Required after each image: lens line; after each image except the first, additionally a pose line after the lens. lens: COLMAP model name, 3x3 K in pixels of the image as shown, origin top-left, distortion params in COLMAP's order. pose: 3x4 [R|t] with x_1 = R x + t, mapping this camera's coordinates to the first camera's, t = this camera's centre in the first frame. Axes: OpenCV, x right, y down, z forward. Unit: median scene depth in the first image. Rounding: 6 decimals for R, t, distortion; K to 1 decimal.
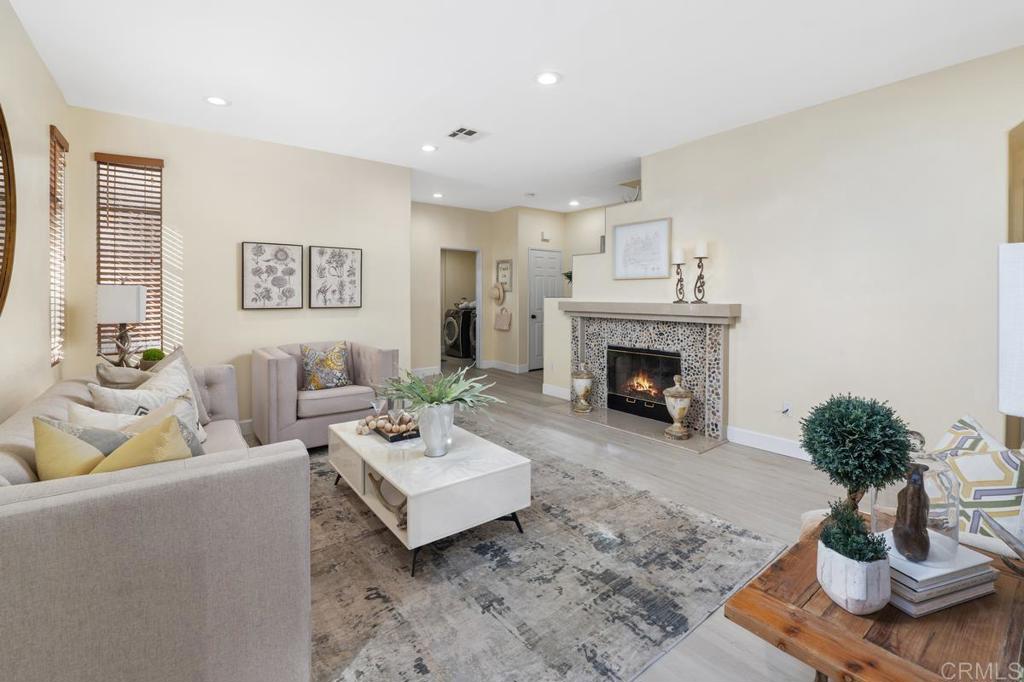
lens RADIAL K [[439.9, 0, 515.1], [0, 439.9, 301.1], [0, 0, 1]] dist [-0.014959, 0.000038]
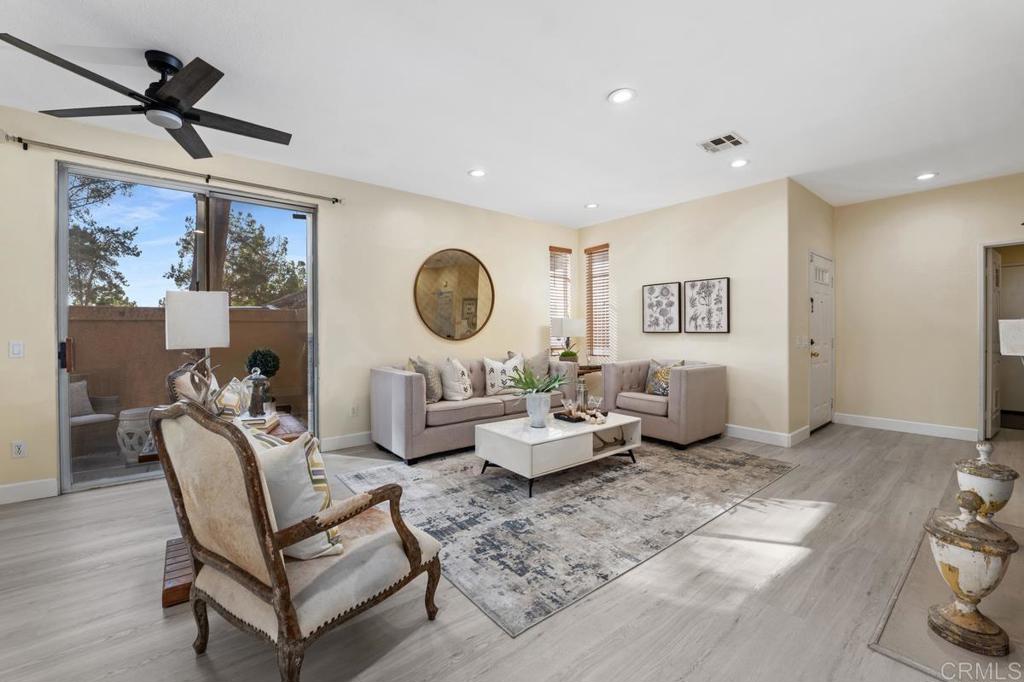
lens RADIAL K [[424.3, 0, 517.7], [0, 424.3, 331.4], [0, 0, 1]] dist [-0.000999, 0.000314]
pose [[0.018218, 0.004282, -0.999825, 0.764455], [-0.014381, 0.999889, 0.004020, 0.015996], [0.999731, 0.014306, 0.018278, 0.555652]]
